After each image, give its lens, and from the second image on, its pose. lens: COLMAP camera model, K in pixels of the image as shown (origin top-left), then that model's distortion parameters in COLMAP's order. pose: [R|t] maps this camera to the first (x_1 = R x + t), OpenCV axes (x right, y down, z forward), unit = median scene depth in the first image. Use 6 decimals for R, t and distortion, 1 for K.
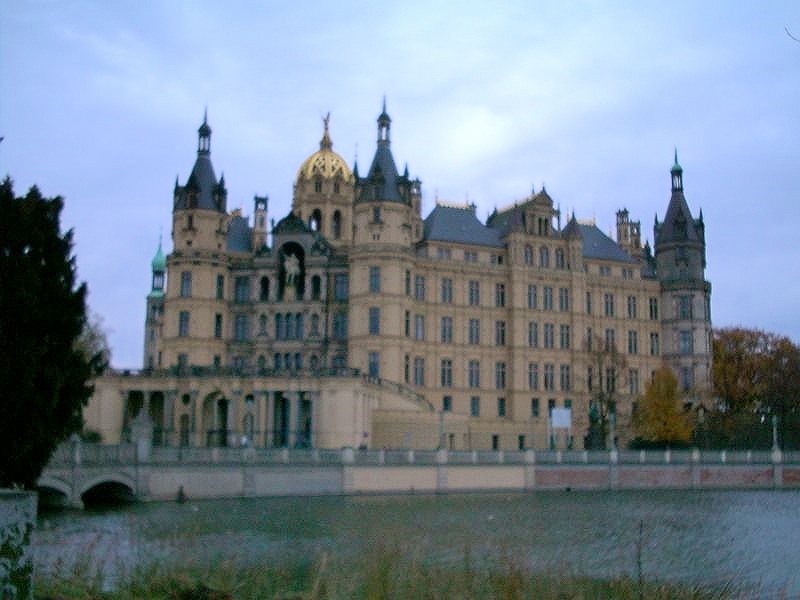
lens RADIAL K [[955.5, 0, 400.0], [0, 955.5, 300.0], [0, 0, 1]] dist [-0.091715, 0.045863]
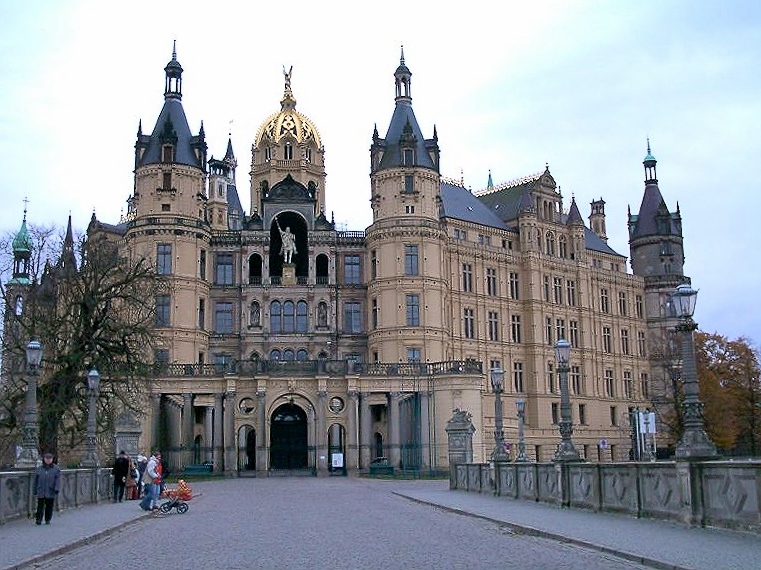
lens RADIAL K [[962.3, 0, 380.5], [0, 962.3, 285.0], [0, 0, 1]] dist [-0.079014, -0.001503]
pose [[0.957053, 0.025540, 0.288784, -0.275056], [-0.016049, 0.999252, -0.035184, 0.028228], [-0.289467, 0.029039, 0.956747, 0.197752]]
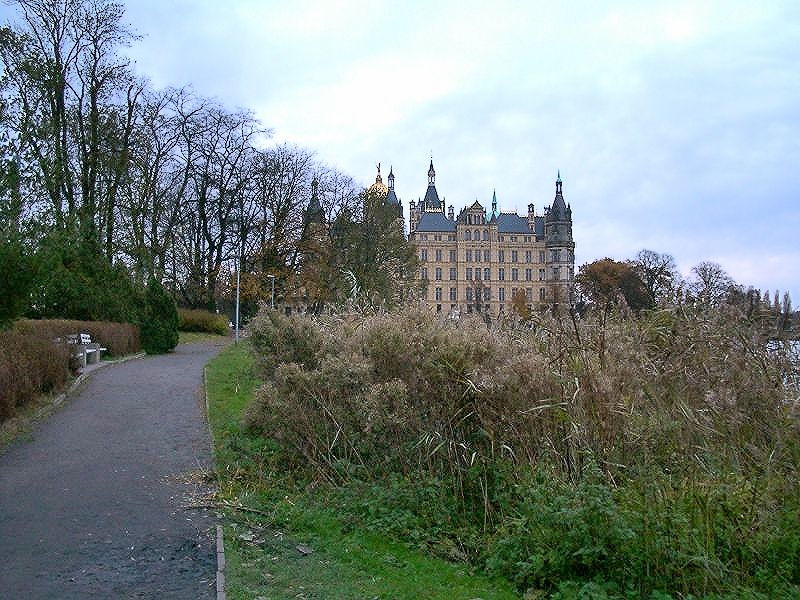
lens RADIAL K [[955.5, 0, 400.0], [0, 955.5, 300.0], [0, 0, 1]] dist [-0.091715, 0.045863]
pose [[0.965402, -0.023189, -0.259732, 0.549779], [0.052311, 0.993013, 0.105779, -0.139701], [0.255464, -0.115706, 0.959870, -1.077631]]
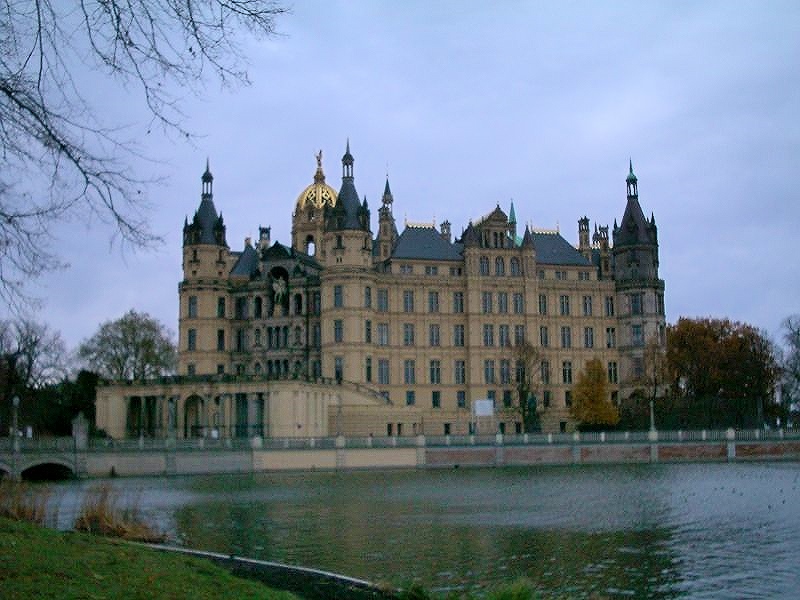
lens RADIAL K [[955.5, 0, 400.0], [0, 955.5, 300.0], [0, 0, 1]] dist [-0.091715, 0.045863]
pose [[0.987205, -0.048742, -0.151825, 0.216880], [0.049851, 0.998750, 0.003506, -0.016037], [0.151464, -0.011030, 0.988401, -0.157837]]
